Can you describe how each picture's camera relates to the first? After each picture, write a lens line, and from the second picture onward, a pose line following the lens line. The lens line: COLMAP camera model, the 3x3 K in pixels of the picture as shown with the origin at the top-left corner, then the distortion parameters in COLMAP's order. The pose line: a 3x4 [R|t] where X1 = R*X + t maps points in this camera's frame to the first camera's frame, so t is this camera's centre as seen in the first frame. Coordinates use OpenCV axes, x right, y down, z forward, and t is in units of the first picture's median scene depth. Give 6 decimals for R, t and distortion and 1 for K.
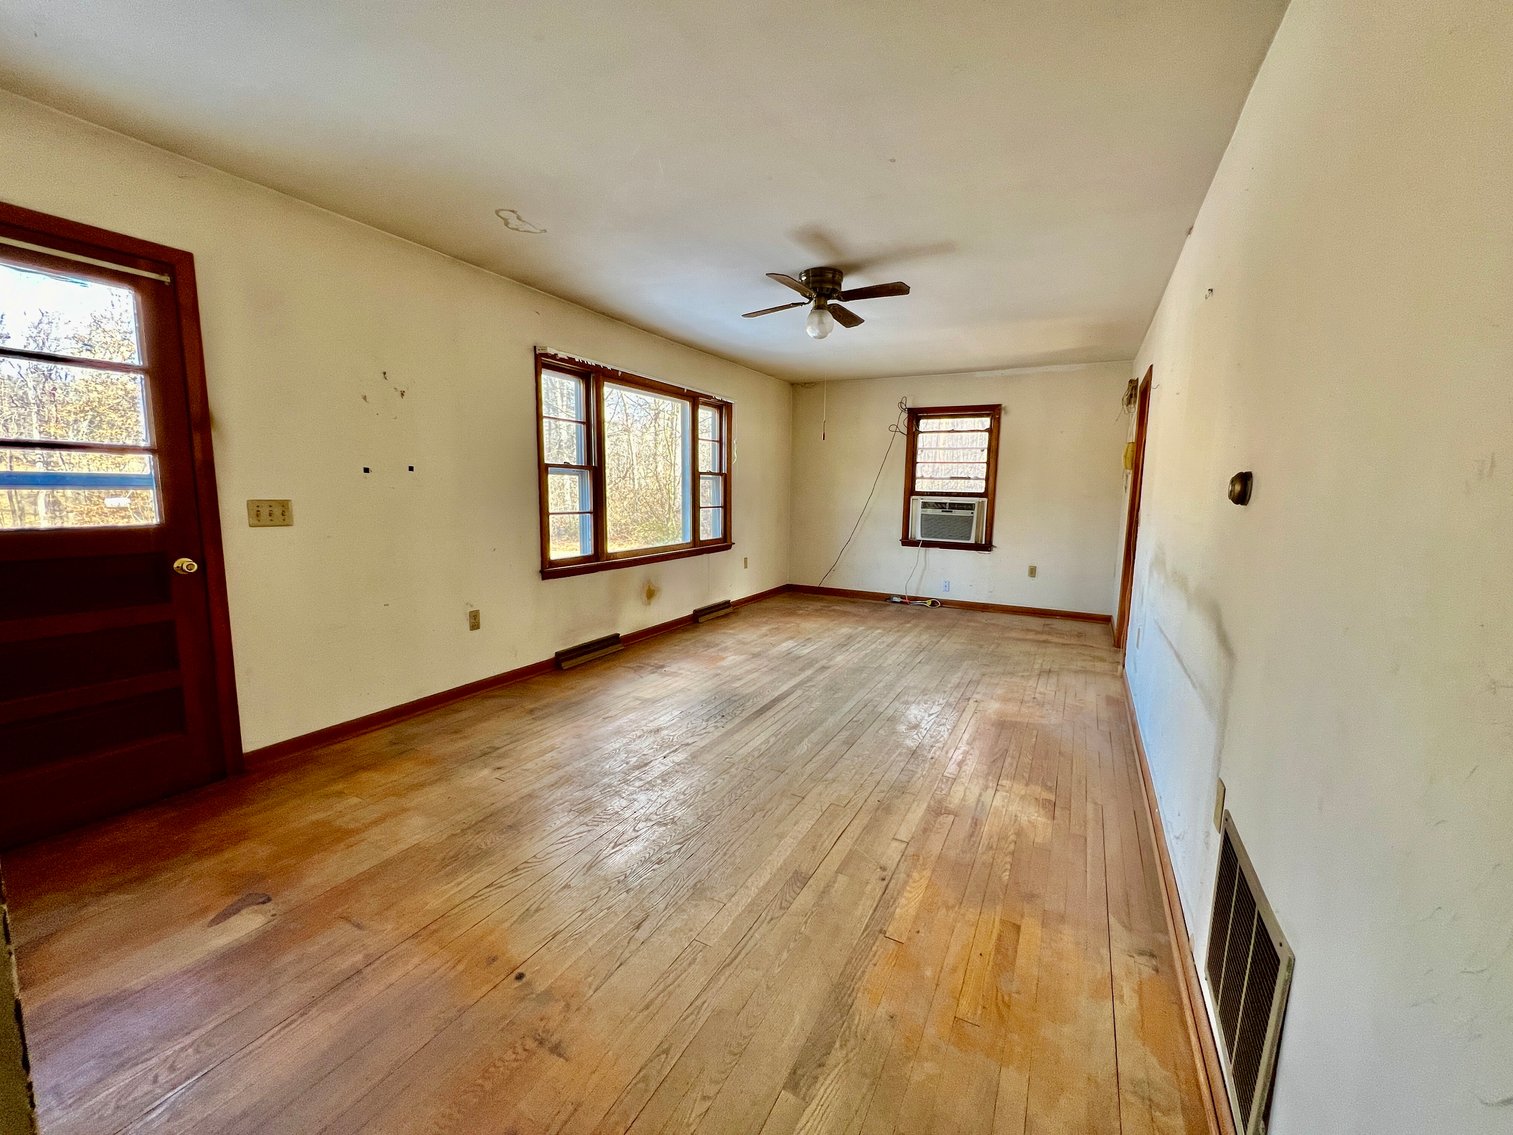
lens RADIAL K [[615.1, 0, 748.1], [0, 615.1, 575.0], [0, 0, 1]] dist [-0.007469, 0.001021]
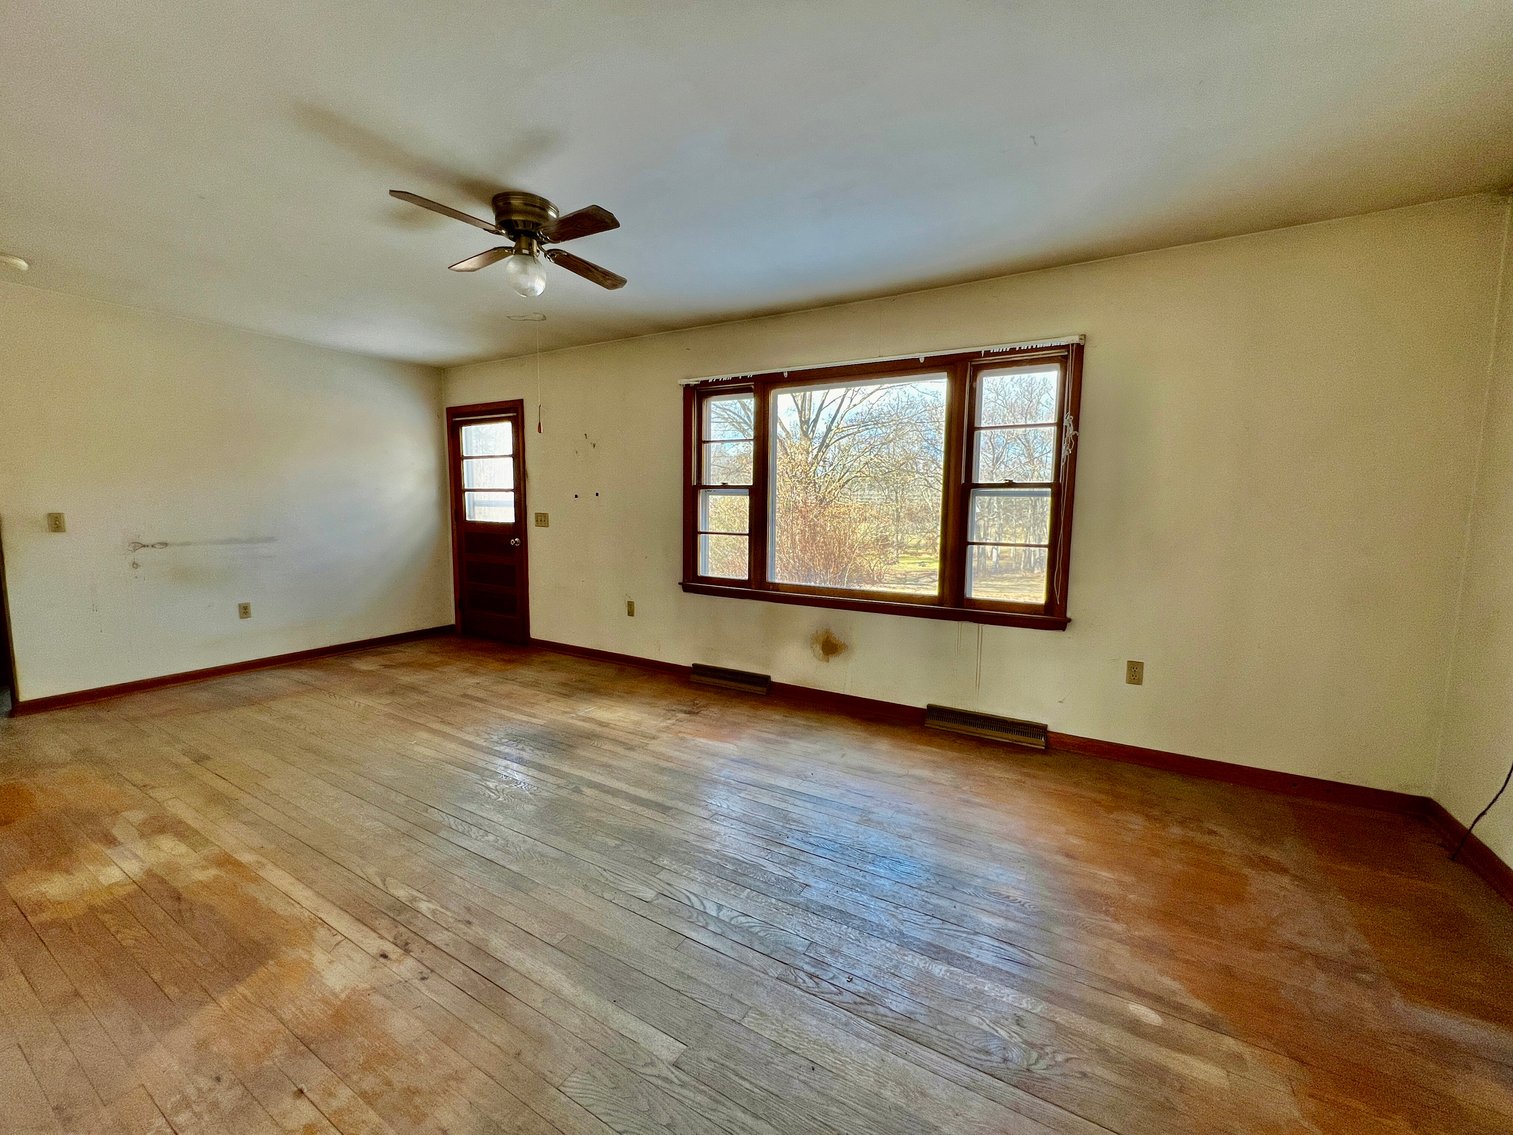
lens RADIAL K [[601.7, 0, 756.3], [0, 601.7, 570.1], [0, 0, 1]] dist [-0.002051, 0.000368]
pose [[-0.036547, 0.090787, -0.995199, 0.706291], [-0.154628, 0.983357, 0.095386, -0.148553], [0.987297, 0.157372, -0.021901, 1.118890]]
